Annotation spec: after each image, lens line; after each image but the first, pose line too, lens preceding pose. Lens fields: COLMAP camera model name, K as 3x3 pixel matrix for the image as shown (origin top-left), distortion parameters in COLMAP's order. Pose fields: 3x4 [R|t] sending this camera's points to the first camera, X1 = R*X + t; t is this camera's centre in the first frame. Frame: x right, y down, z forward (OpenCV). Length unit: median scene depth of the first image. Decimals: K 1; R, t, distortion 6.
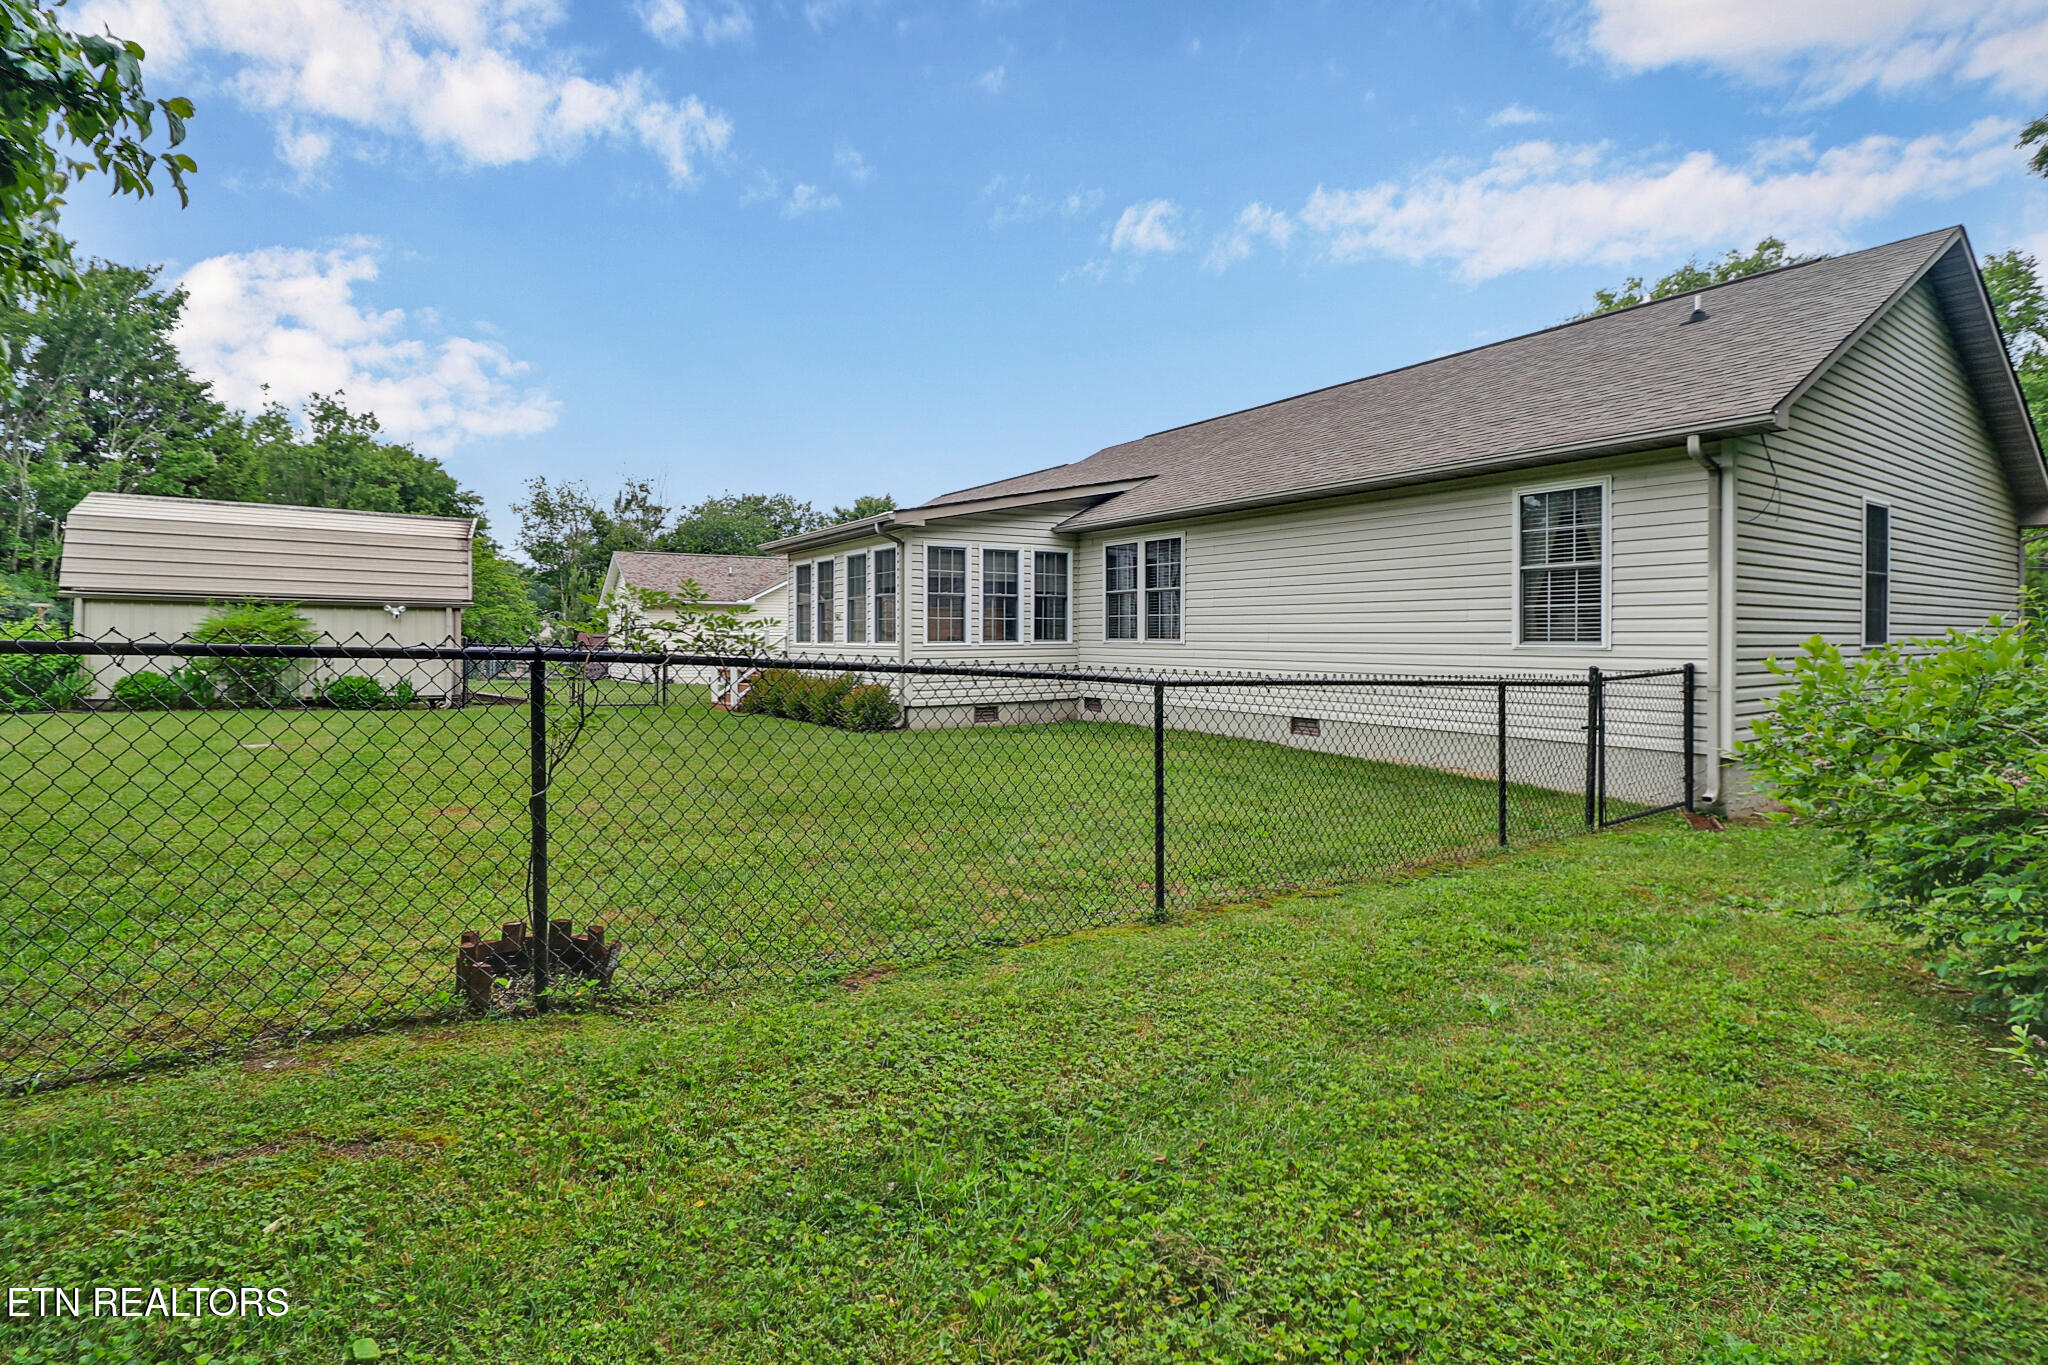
lens RADIAL K [[944.8, 0, 1010.4], [0, 944.8, 651.3], [0, 0, 1]] dist [-0.003926, -0.003470]
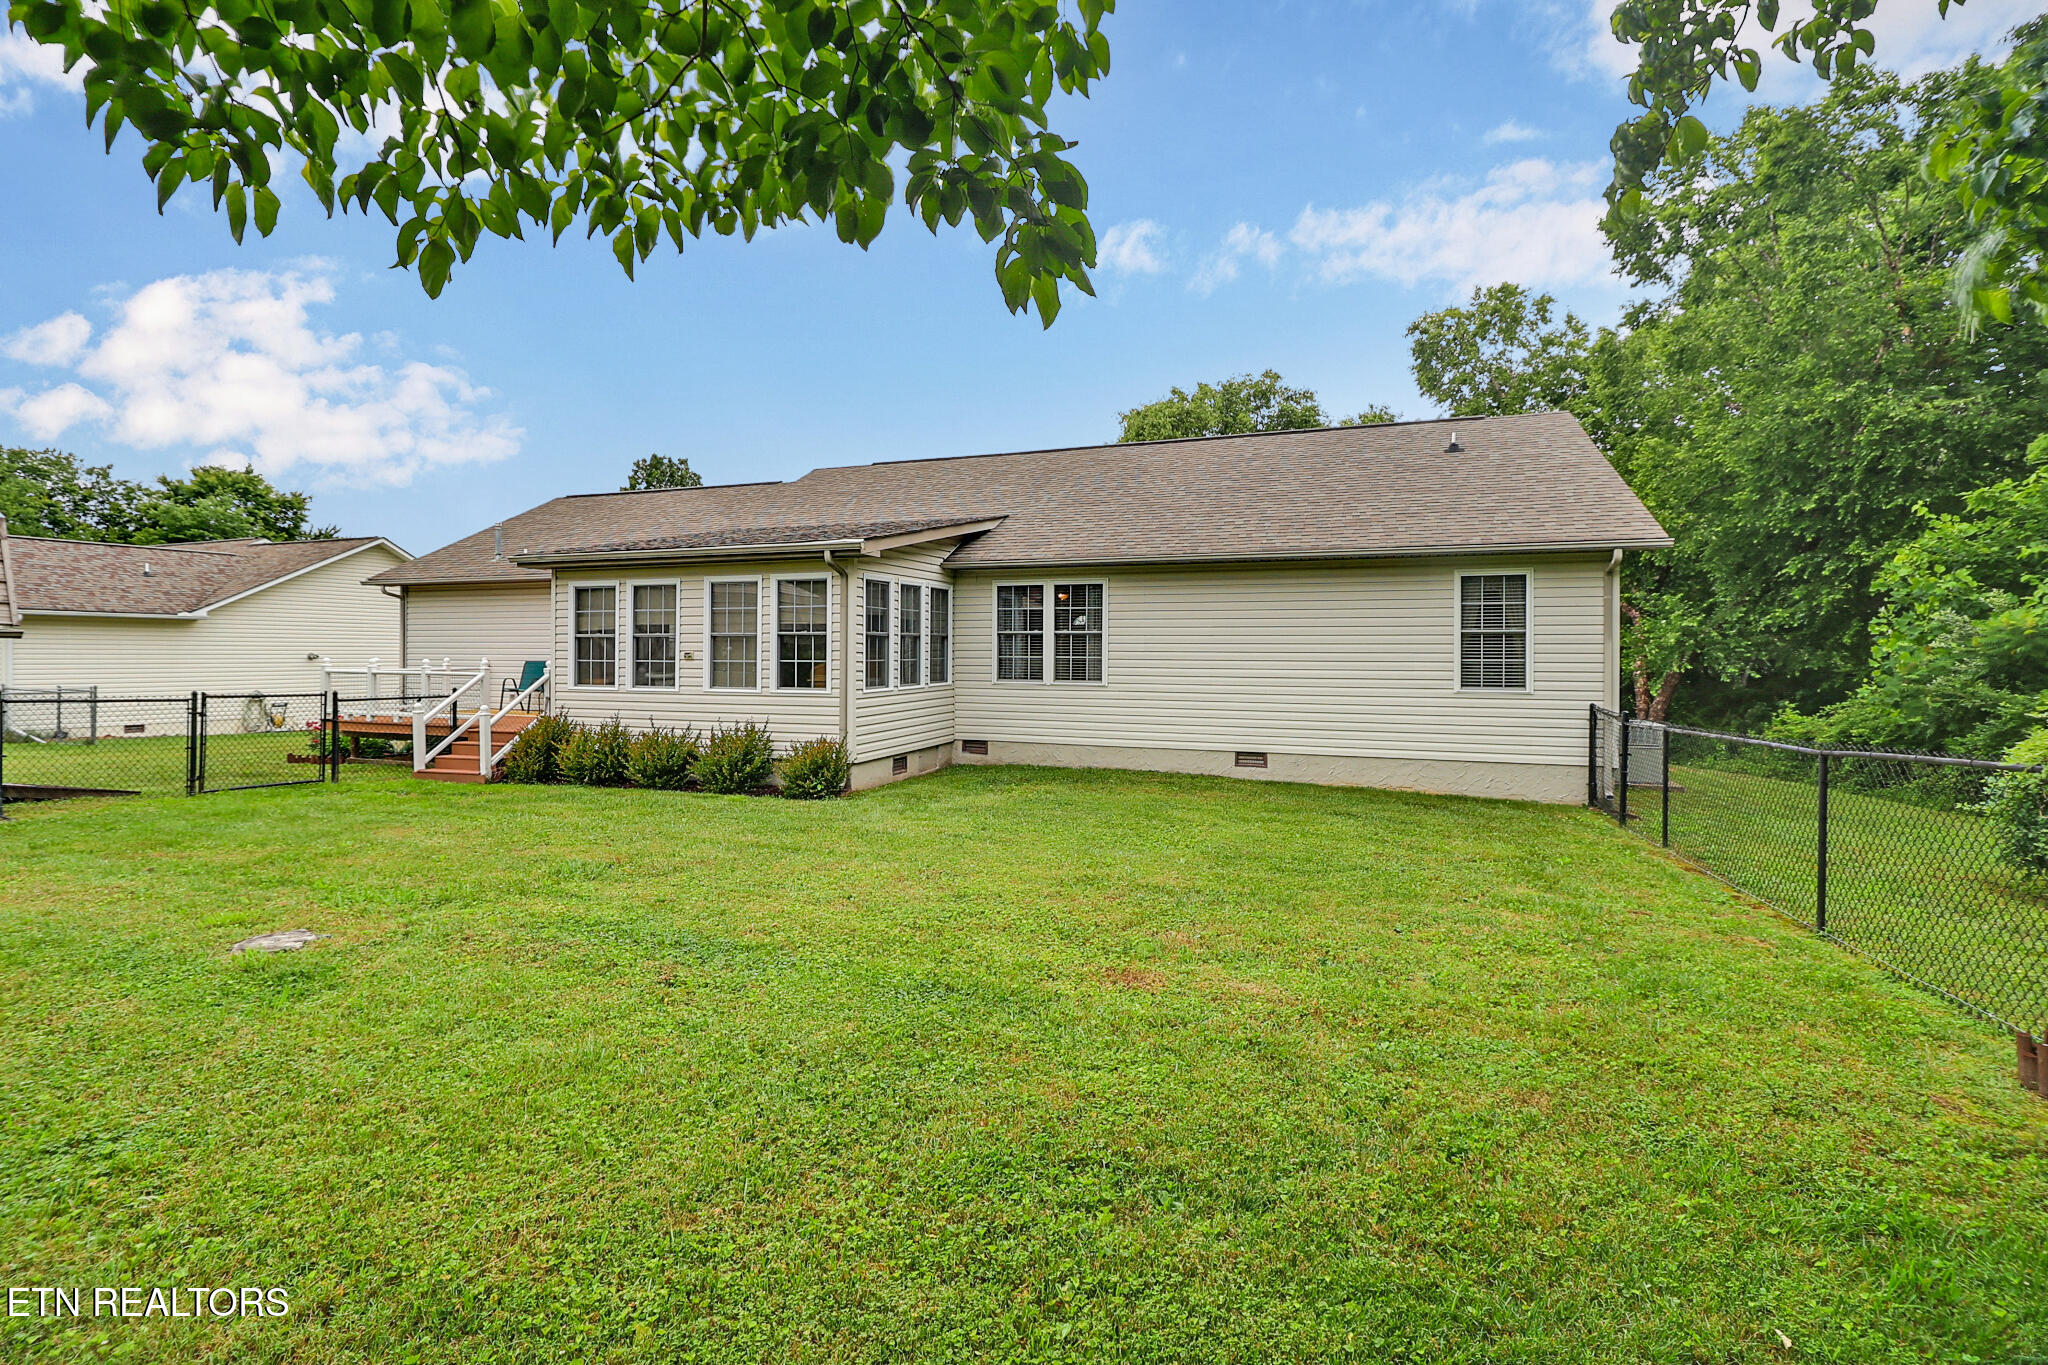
lens RADIAL K [[944.8, 0, 1022.8], [0, 944.8, 662.2], [0, 0, 1]] dist [-0.003926, -0.003470]
pose [[0.806448, -0.002363, 0.591300, -0.485511], [0.005709, 0.999977, -0.003789, -0.029121], [-0.591278, 0.006432, 0.806442, 0.203091]]
